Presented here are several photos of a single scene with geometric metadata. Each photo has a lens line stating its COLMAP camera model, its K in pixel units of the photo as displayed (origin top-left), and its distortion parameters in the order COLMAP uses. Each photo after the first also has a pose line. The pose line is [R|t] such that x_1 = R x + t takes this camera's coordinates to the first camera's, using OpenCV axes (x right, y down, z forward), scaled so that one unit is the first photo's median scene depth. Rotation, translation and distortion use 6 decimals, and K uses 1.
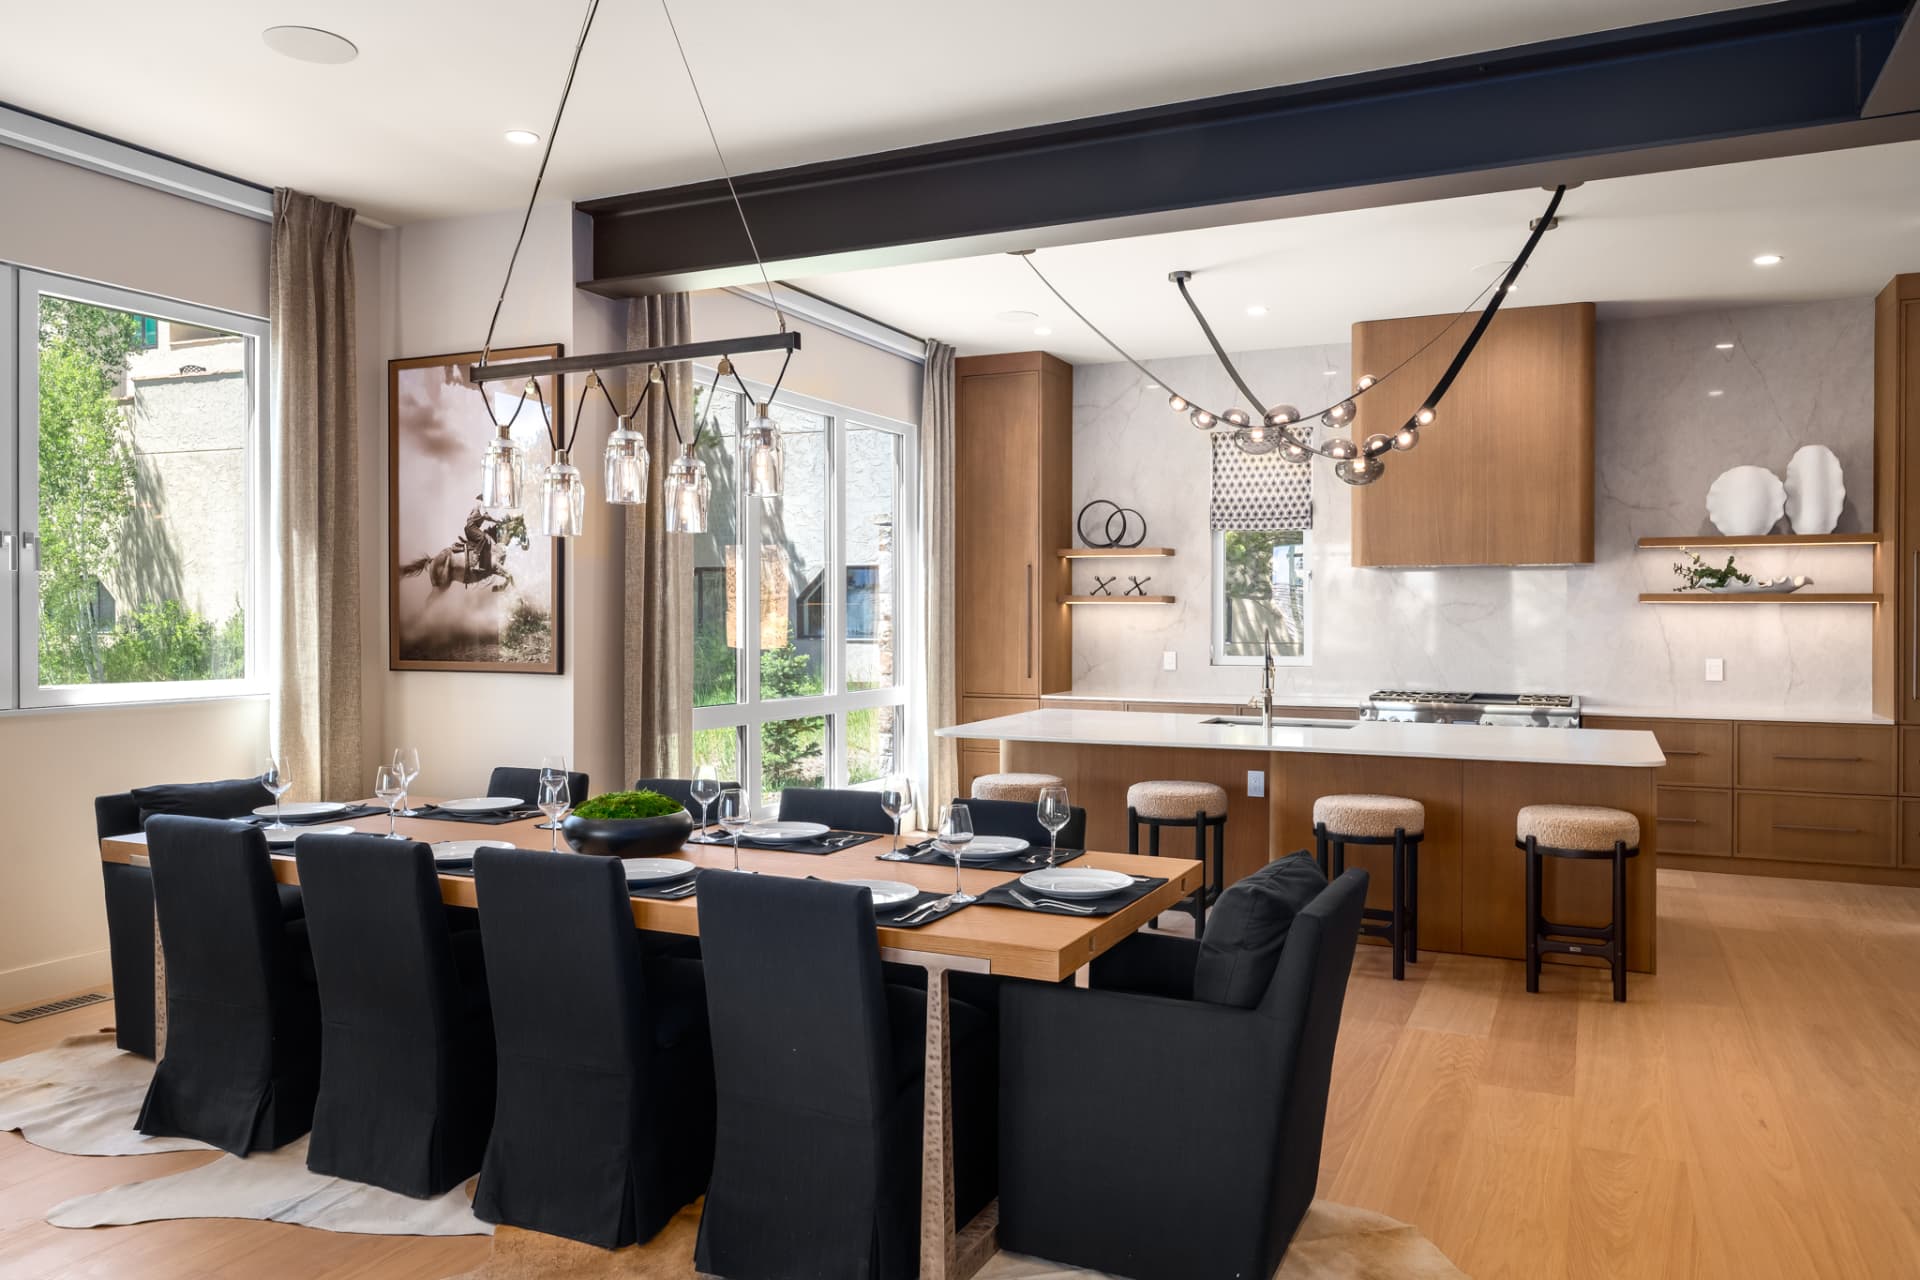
lens RADIAL K [[1377.3, 0, 947.0], [0, 1377.3, 616.9], [0, 0, 1]] dist [0.007405, -0.001113]
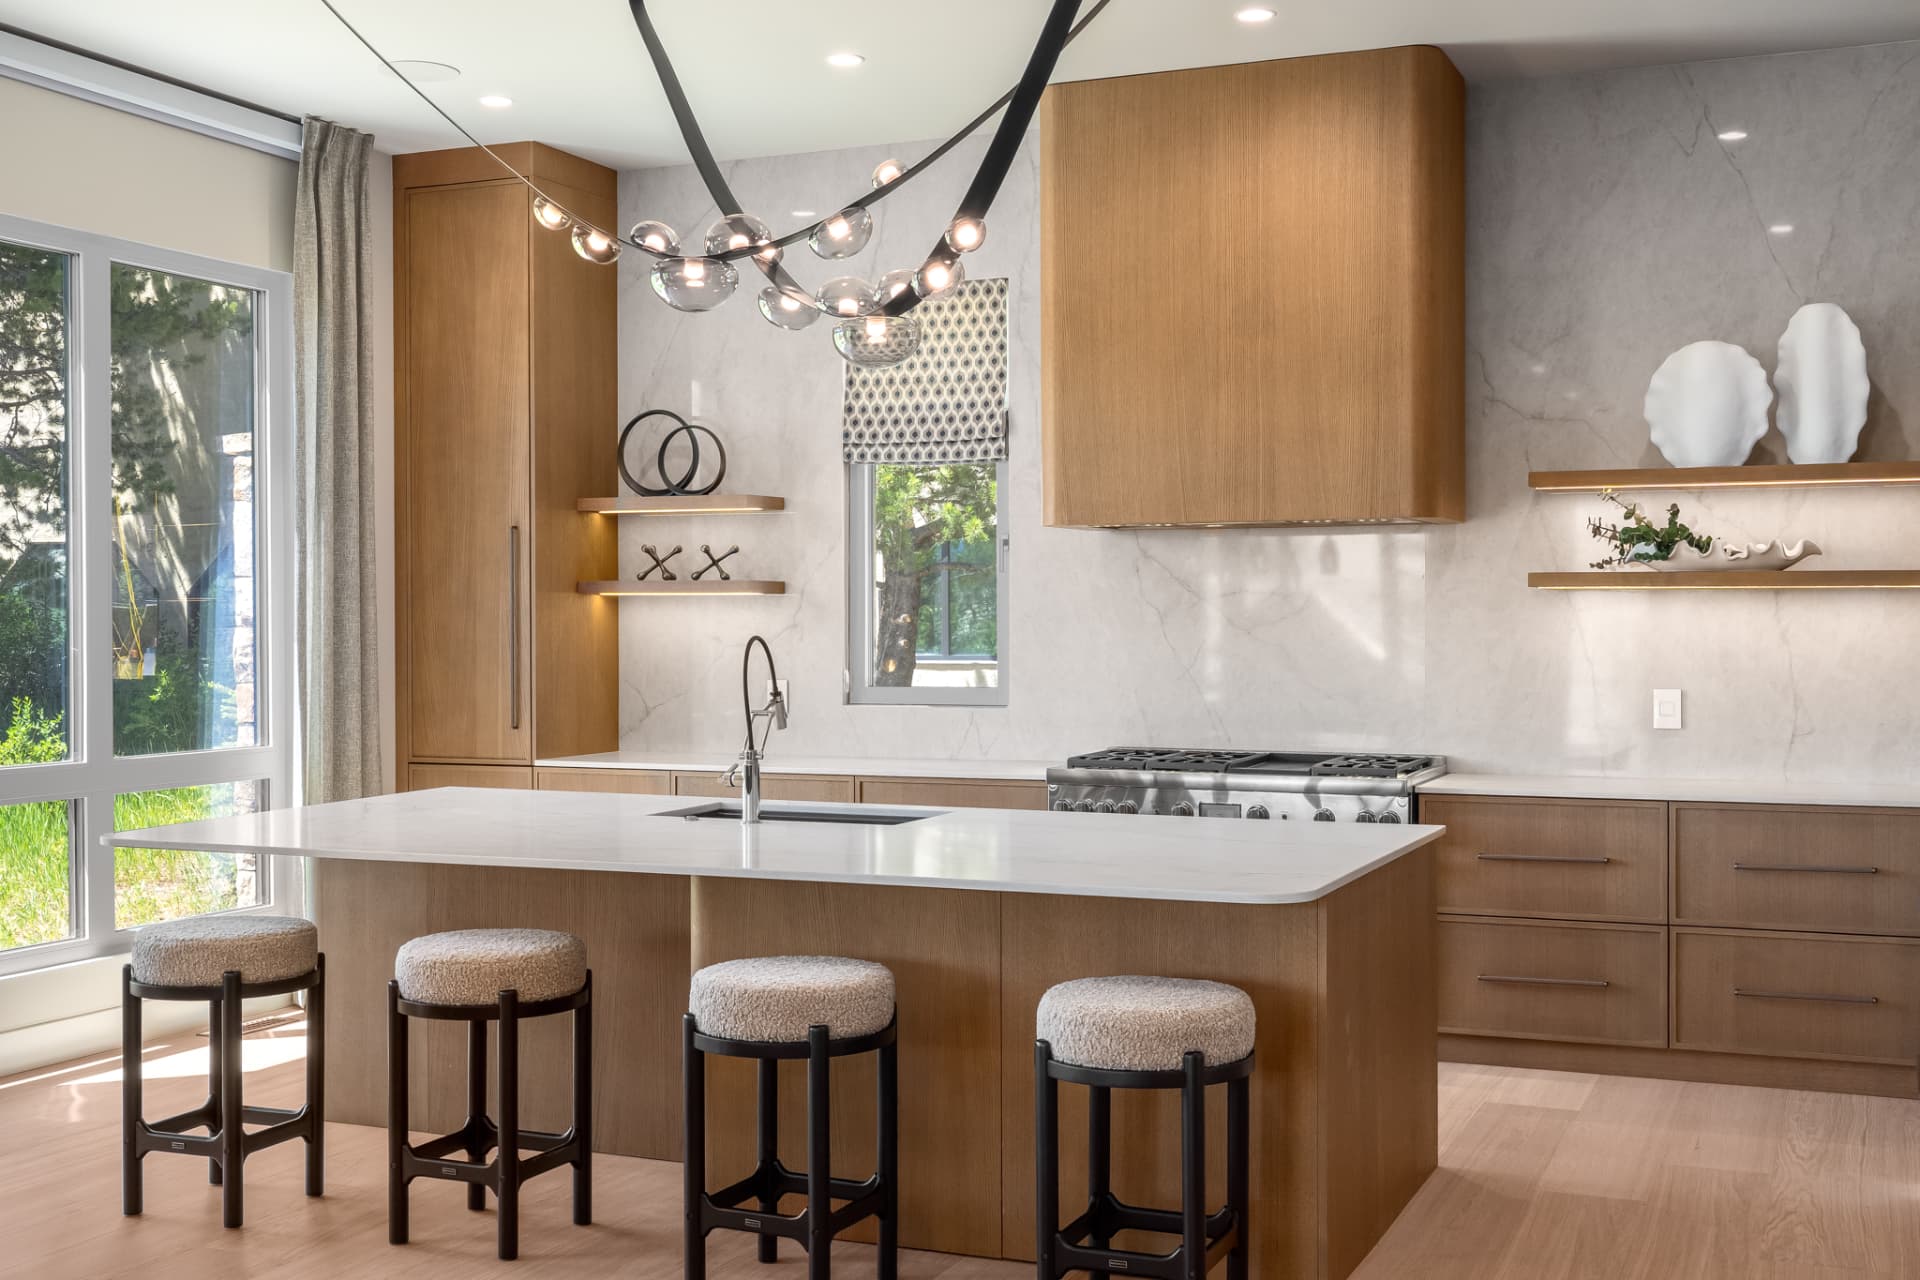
lens RADIAL K [[2196.6, 0, 933.1], [0, 2196.6, 628.0], [0, 0, 1]] dist [0.001328, 0.010499]
pose [[0.999562, -0.003869, 0.029347, 0.243116], [0.003803, 0.999990, 0.002292, 0.002512], [-0.029356, -0.002179, 0.999567, 0.127544]]
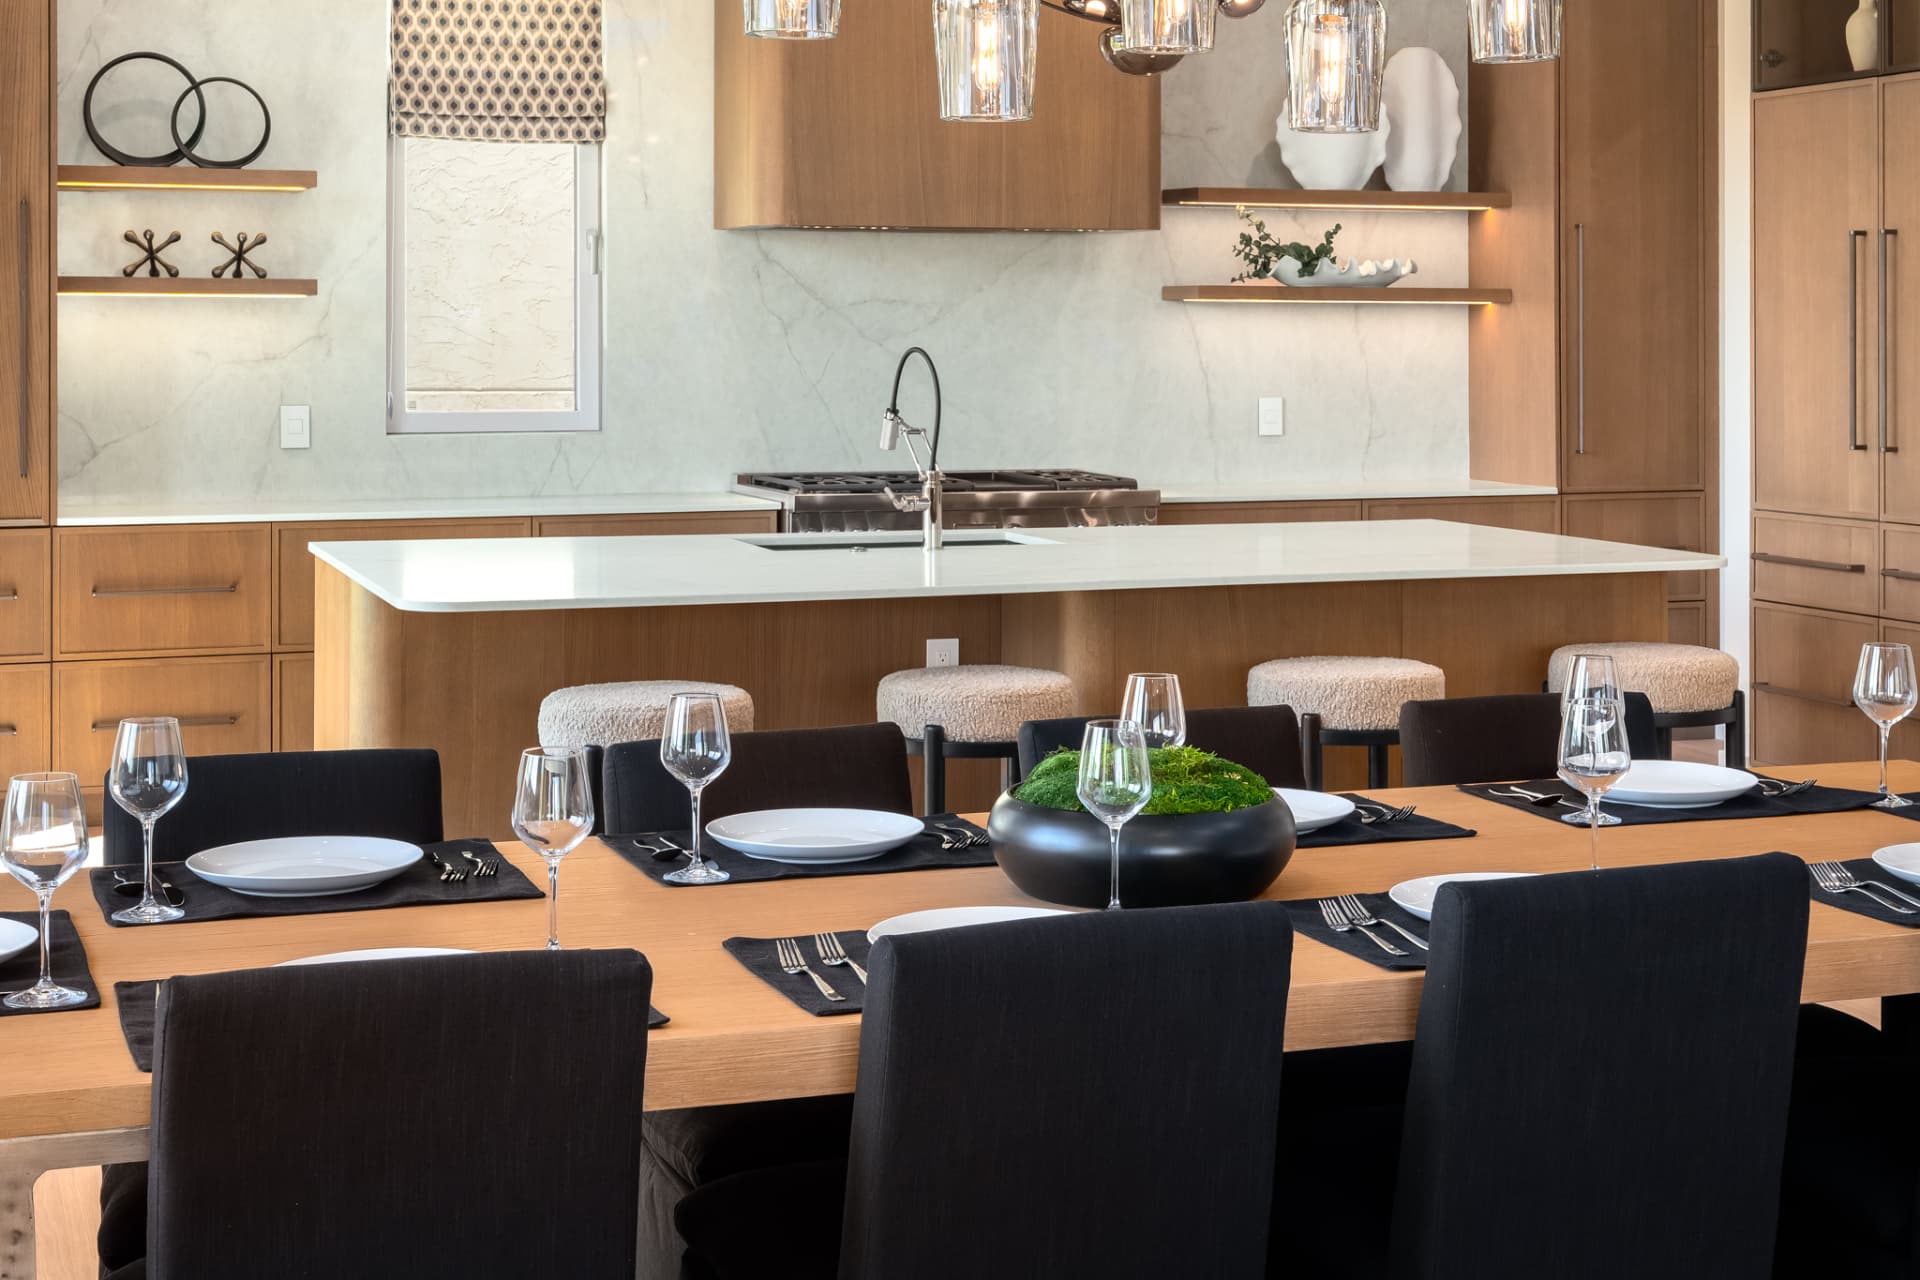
lens RADIAL K [[2983.9, 0, 1010.9], [0, 2983.9, 301.8], [0, 0, 1]] dist [-0.006961, 0.050935]
pose [[0.693848, 0.005273, 0.720102, -0.448872], [0.001377, 0.999962, -0.008649, 0.000383], [-0.720120, 0.006993, 0.693814, 0.208109]]
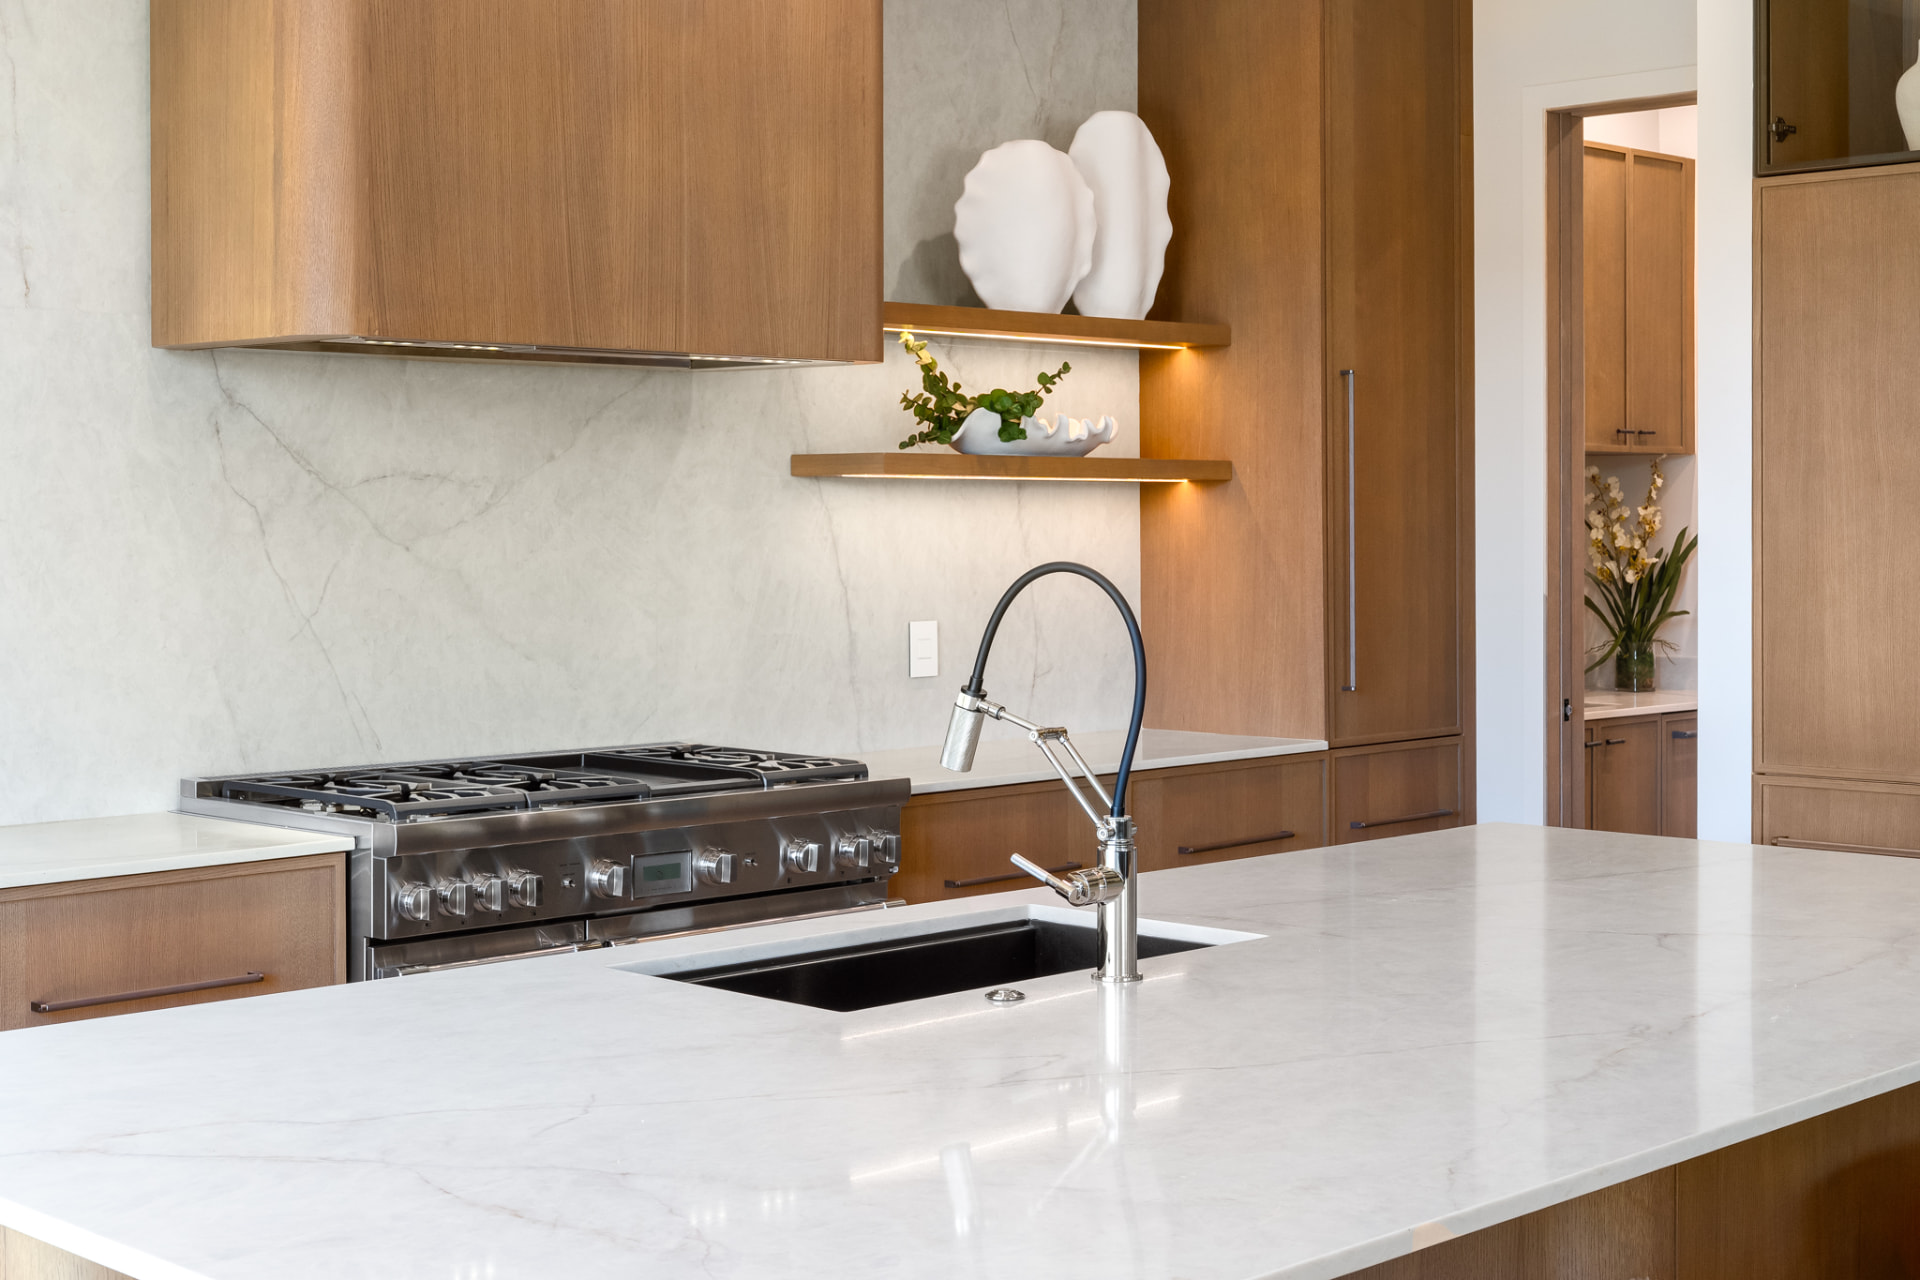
lens RADIAL K [[2779.1, 0, 984.0], [0, 2779.1, 544.7], [0, 0, 1]] dist [-0.003797, 0.005463]
pose [[0.317662, -0.014740, 0.948089, -0.198393], [0.004111, 0.999891, 0.014168, -0.002909], [-0.948195, -0.000603, 0.317688, 0.758840]]
